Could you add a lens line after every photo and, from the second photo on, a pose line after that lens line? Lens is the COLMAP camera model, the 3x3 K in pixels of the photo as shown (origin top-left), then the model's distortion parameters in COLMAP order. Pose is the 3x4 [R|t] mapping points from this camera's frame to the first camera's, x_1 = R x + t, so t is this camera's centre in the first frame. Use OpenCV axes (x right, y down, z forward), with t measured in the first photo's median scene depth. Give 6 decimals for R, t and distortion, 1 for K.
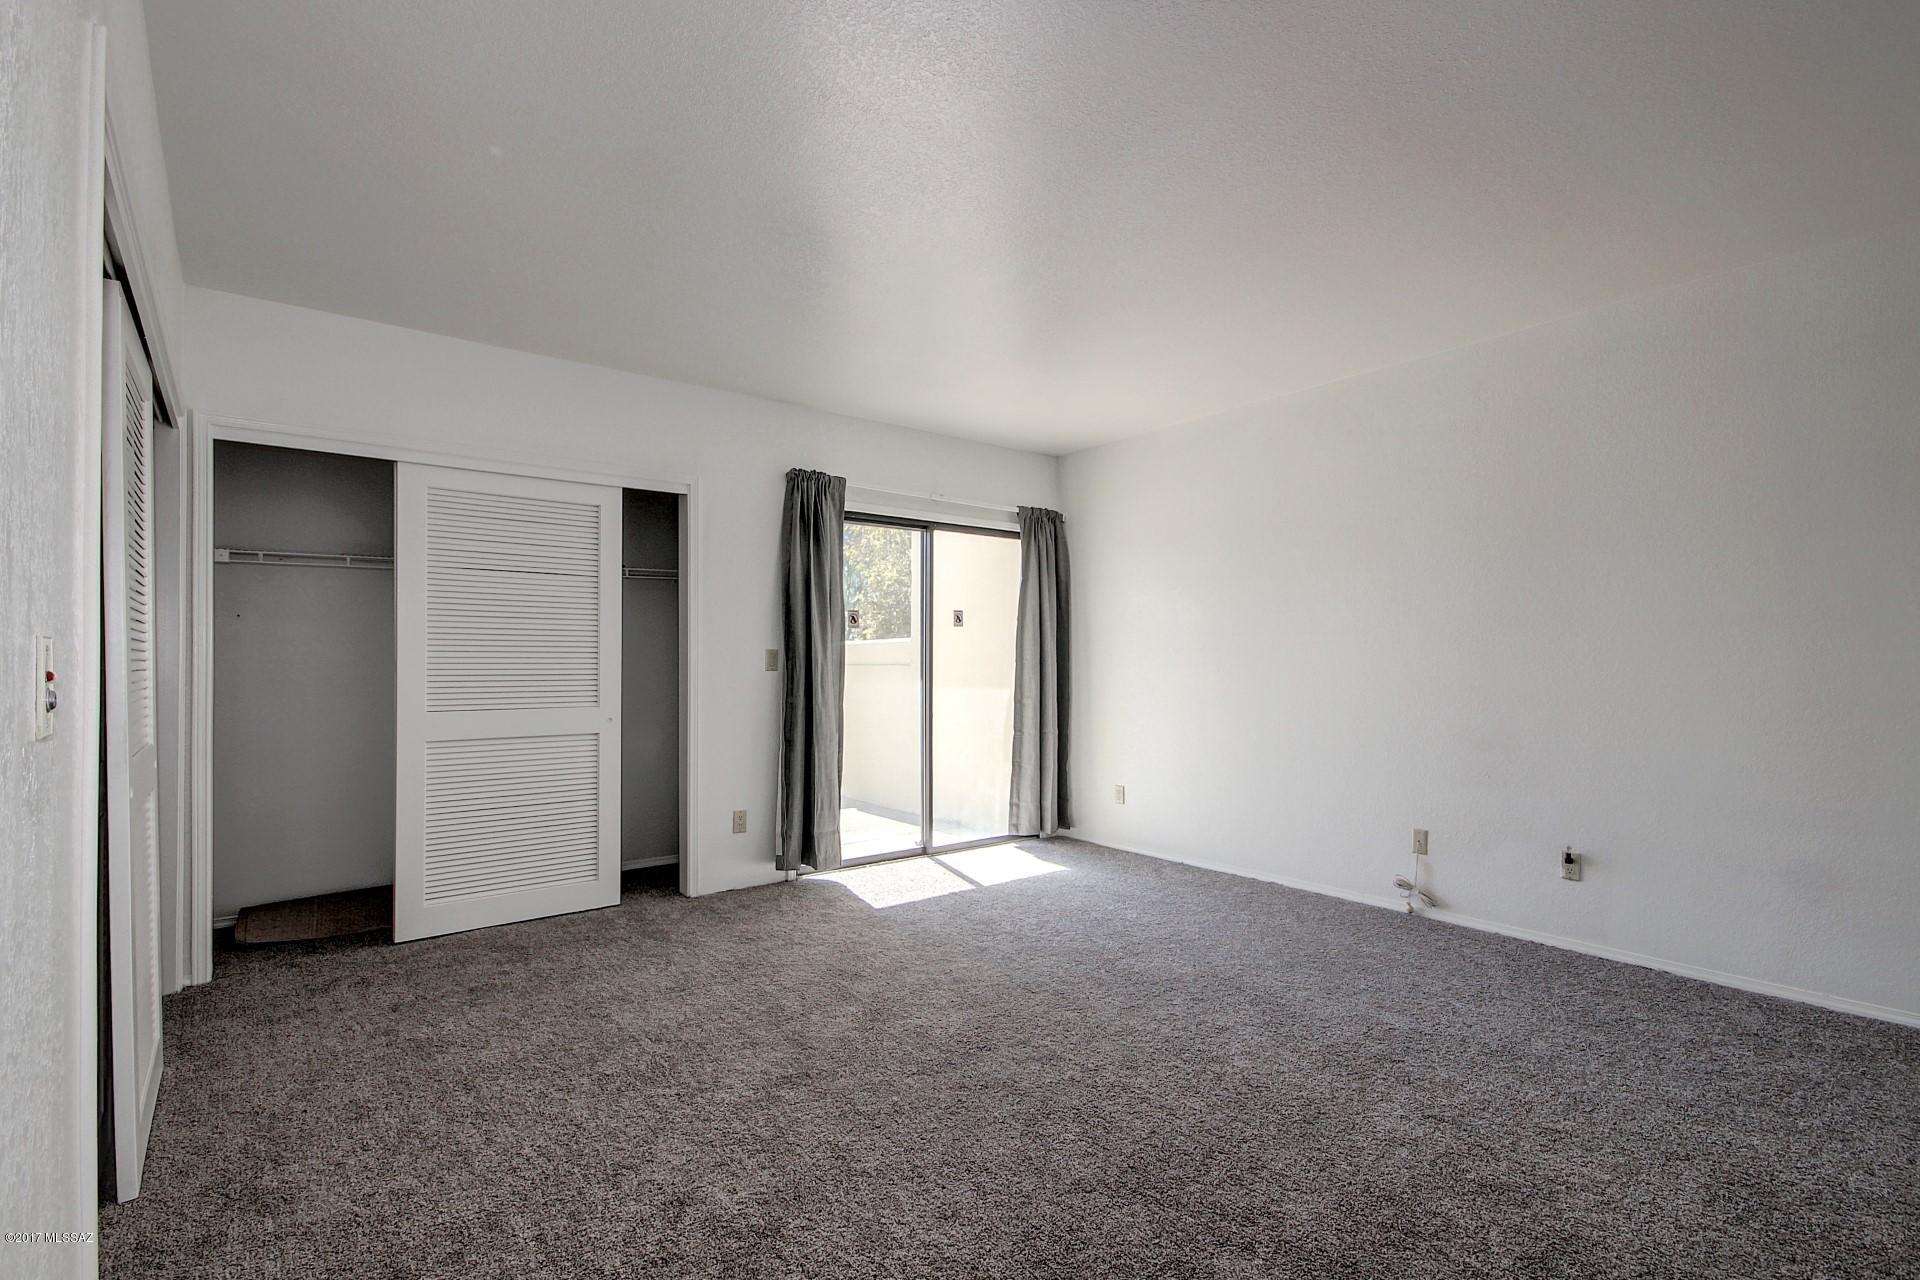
lens RADIAL K [[897.4, 0, 956.0], [0, 897.4, 652.3], [0, 0, 1]] dist [0.018822, -0.000907]
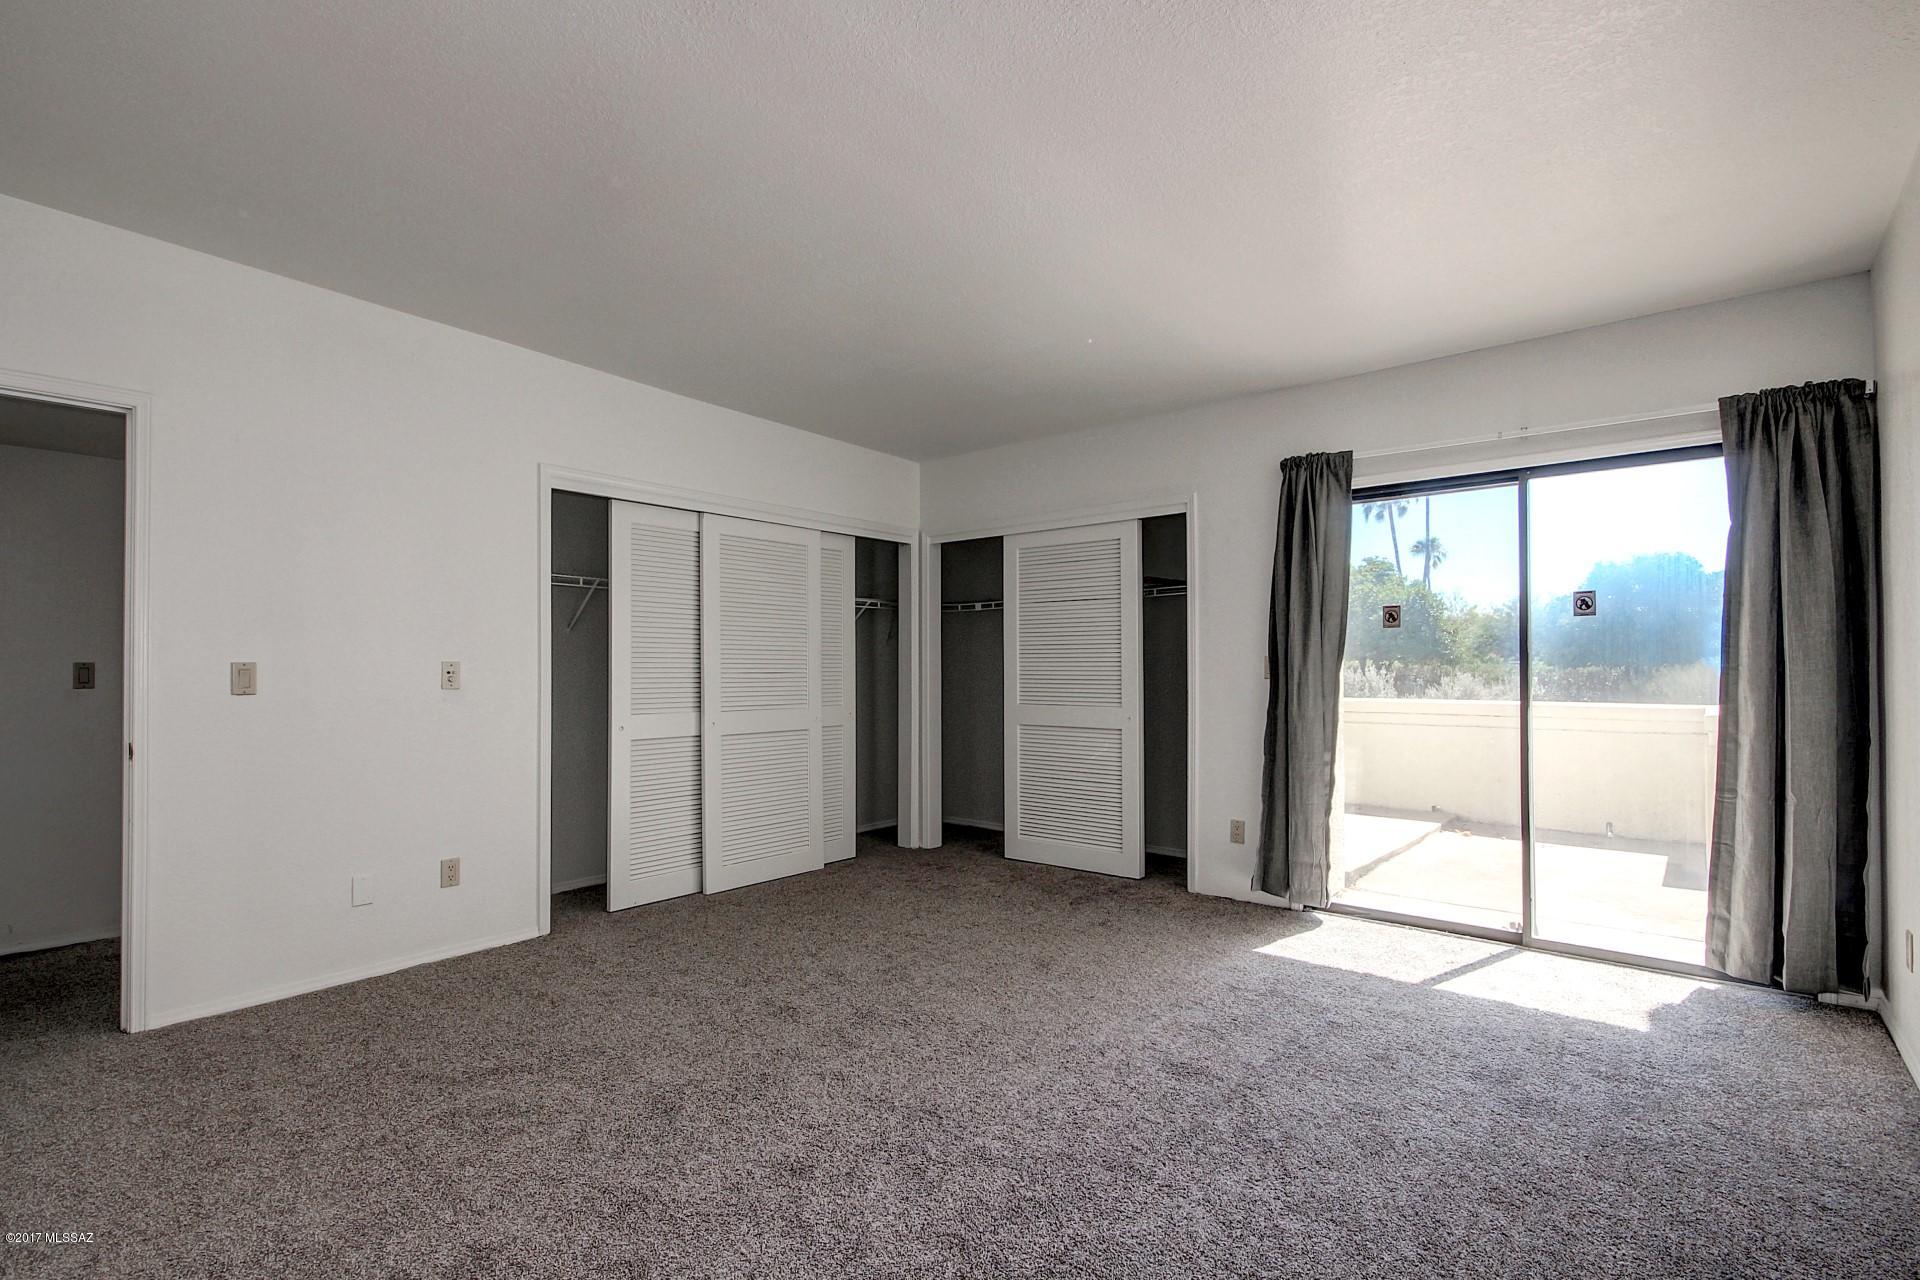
lens RADIAL K [[897.4, 0, 963.9], [0, 897.4, 653.7], [0, 0, 1]] dist [0.018822, -0.000907]
pose [[0.210726, -0.017087, -0.977396, 0.623939], [0.010724, 0.999827, -0.015167, 0.004565], [0.977486, -0.007286, 0.210873, 0.470903]]
